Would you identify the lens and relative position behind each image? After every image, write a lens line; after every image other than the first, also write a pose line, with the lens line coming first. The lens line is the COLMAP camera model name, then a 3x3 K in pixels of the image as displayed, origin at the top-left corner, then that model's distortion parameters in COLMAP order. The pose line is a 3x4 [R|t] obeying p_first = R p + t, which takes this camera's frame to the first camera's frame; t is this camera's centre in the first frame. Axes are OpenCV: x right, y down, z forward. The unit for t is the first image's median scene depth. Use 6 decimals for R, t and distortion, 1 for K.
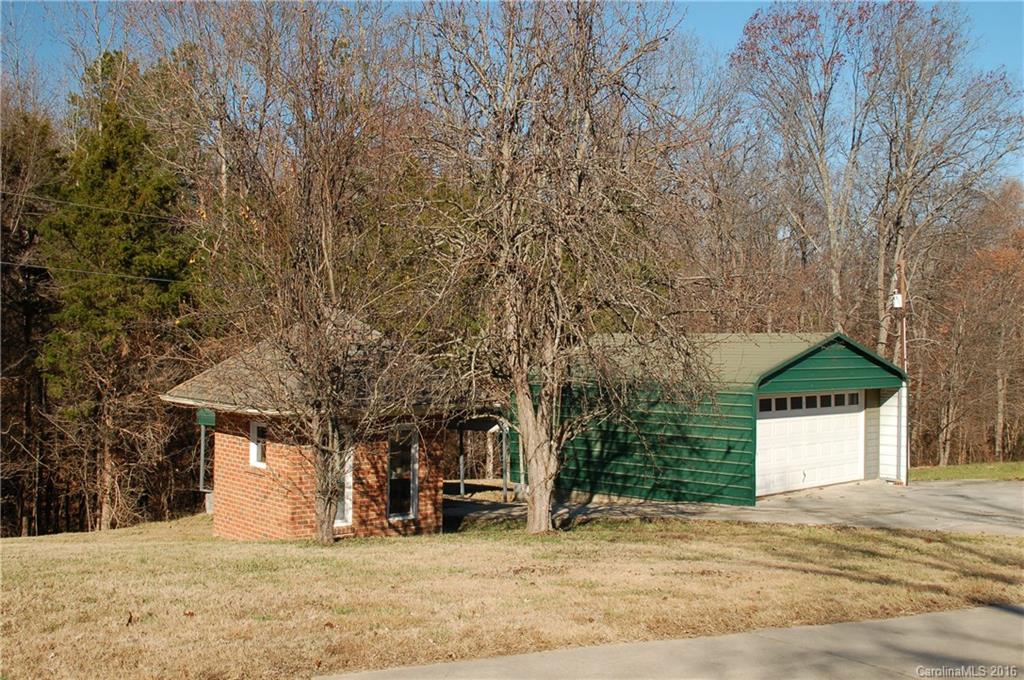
lens RADIAL K [[1143.9, 0, 511.9], [0, 1143.9, 340.6], [0, 0, 1]] dist [0.017781, 0.000000]
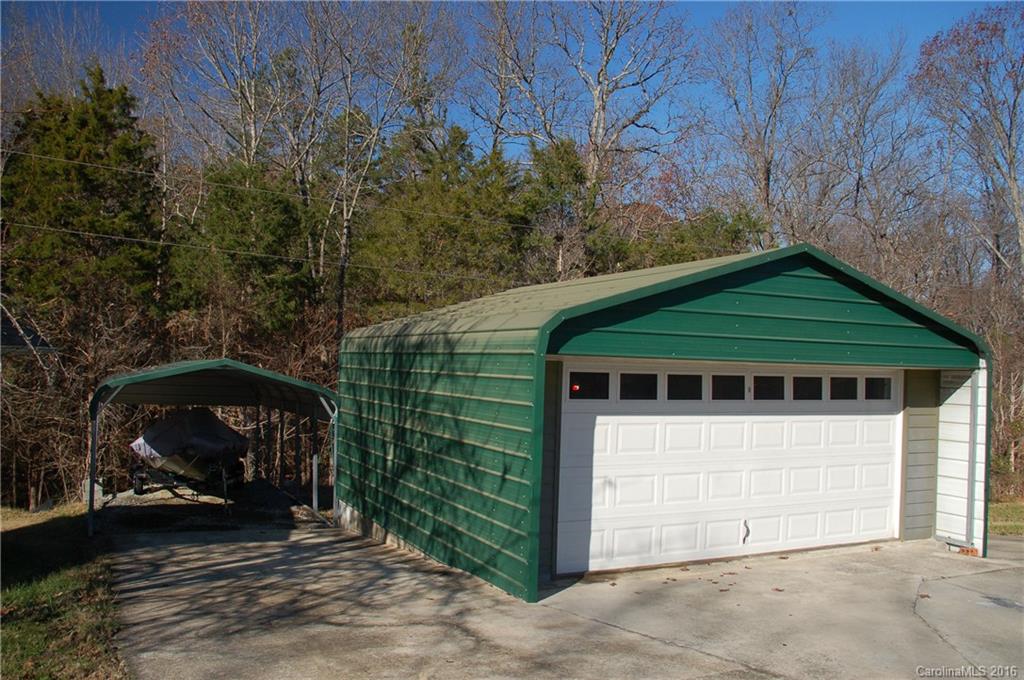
lens RADIAL K [[856.4, 0, 512.4], [0, 856.4, 342.1], [0, 0, 1]] dist [-0.070365, -0.004964]
pose [[0.950898, 0.015406, -0.309120, 0.256616], [-0.023379, 0.999482, -0.022103, 0.041922], [0.308619, 0.028245, 0.950766, 0.569947]]
